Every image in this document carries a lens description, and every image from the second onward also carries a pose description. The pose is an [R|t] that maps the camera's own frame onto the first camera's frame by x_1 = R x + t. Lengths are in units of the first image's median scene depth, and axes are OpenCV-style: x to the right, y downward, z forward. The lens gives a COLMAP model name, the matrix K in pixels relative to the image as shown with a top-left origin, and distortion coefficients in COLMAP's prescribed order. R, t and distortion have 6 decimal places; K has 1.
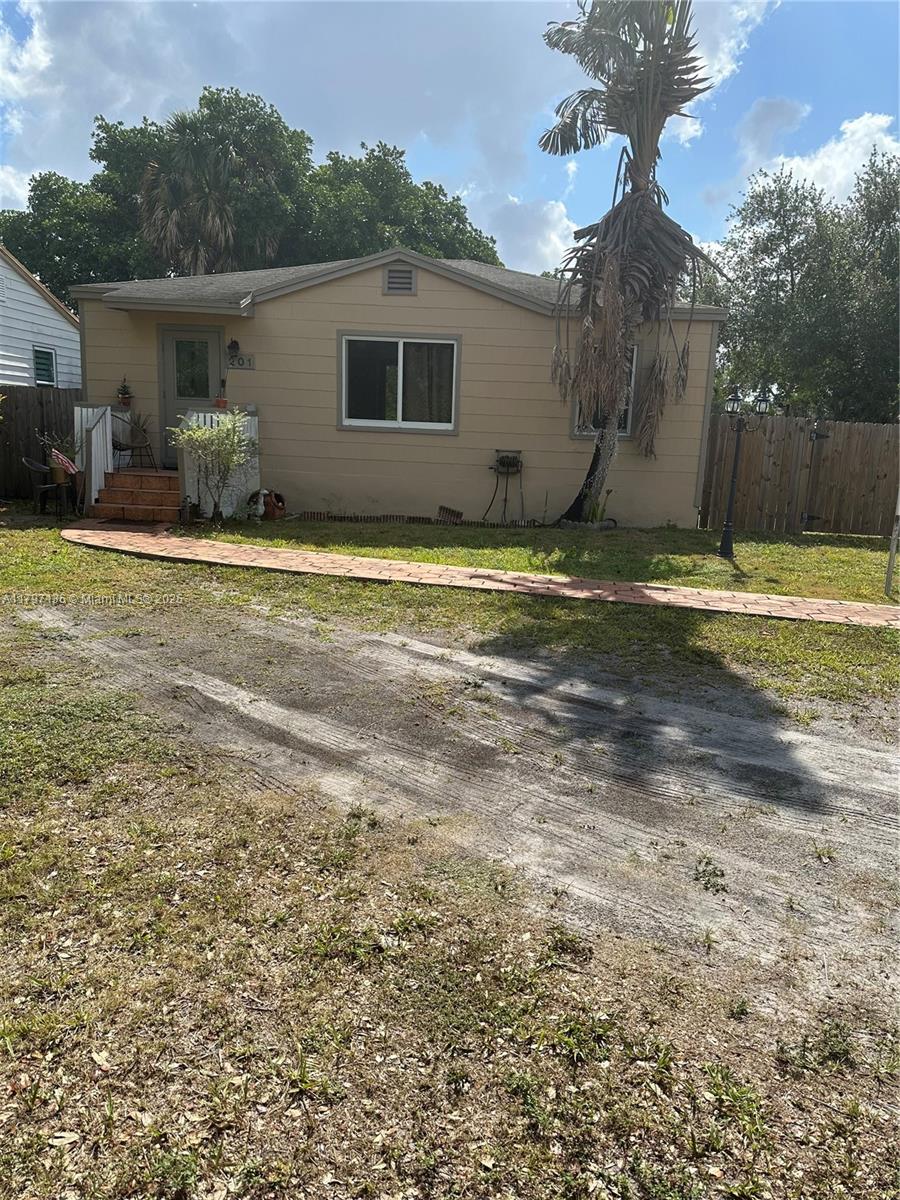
lens RADIAL K [[835.7, 0, 450.0], [0, 835.7, 600.0], [0, 0, 1]] dist [-0.001610, -0.002804]
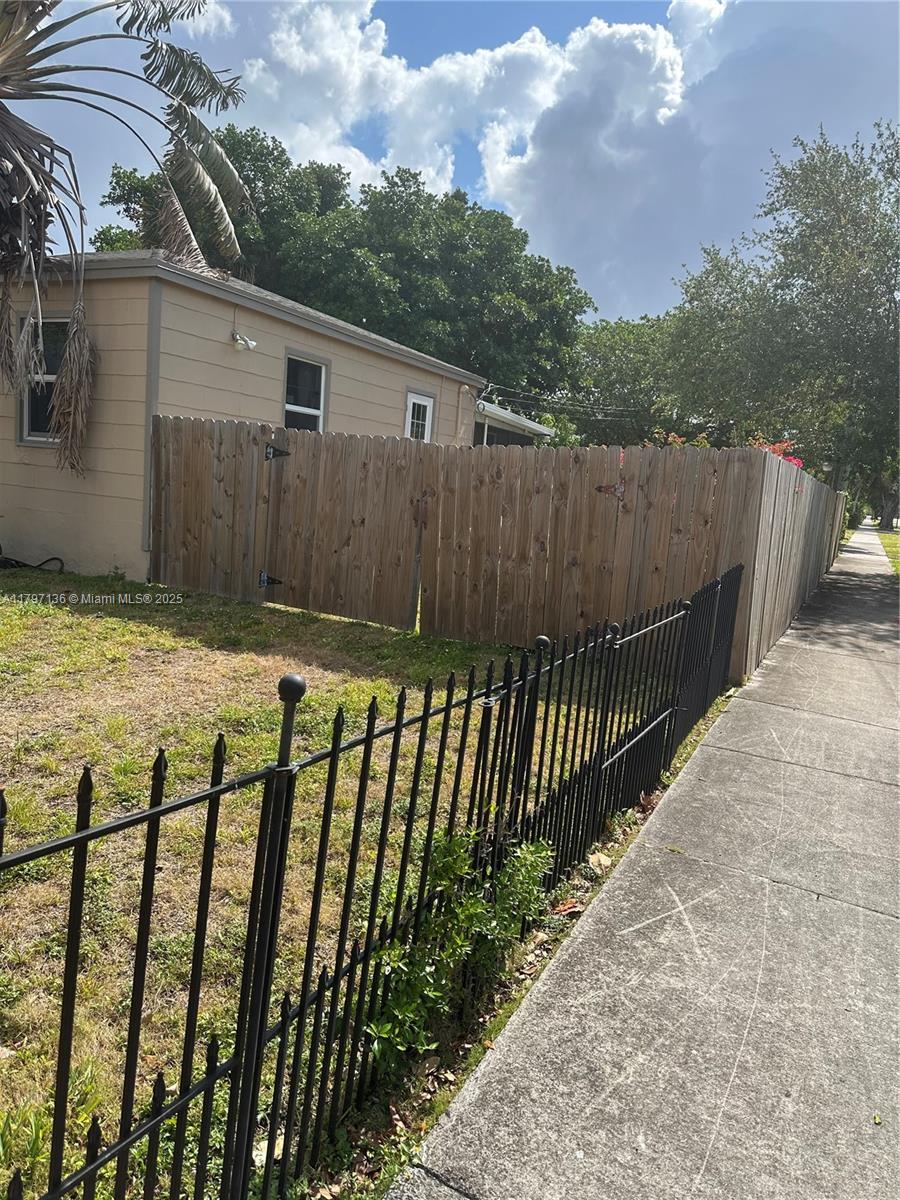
lens RADIAL K [[835.7, 0, 450.0], [0, 835.7, 600.0], [0, 0, 1]] dist [-0.001610, -0.002804]
pose [[0.909188, 0.103884, -0.403219, 0.824113], [-0.137384, 0.988991, -0.054977, -0.068772], [0.393068, 0.105380, 0.913451, 0.483898]]
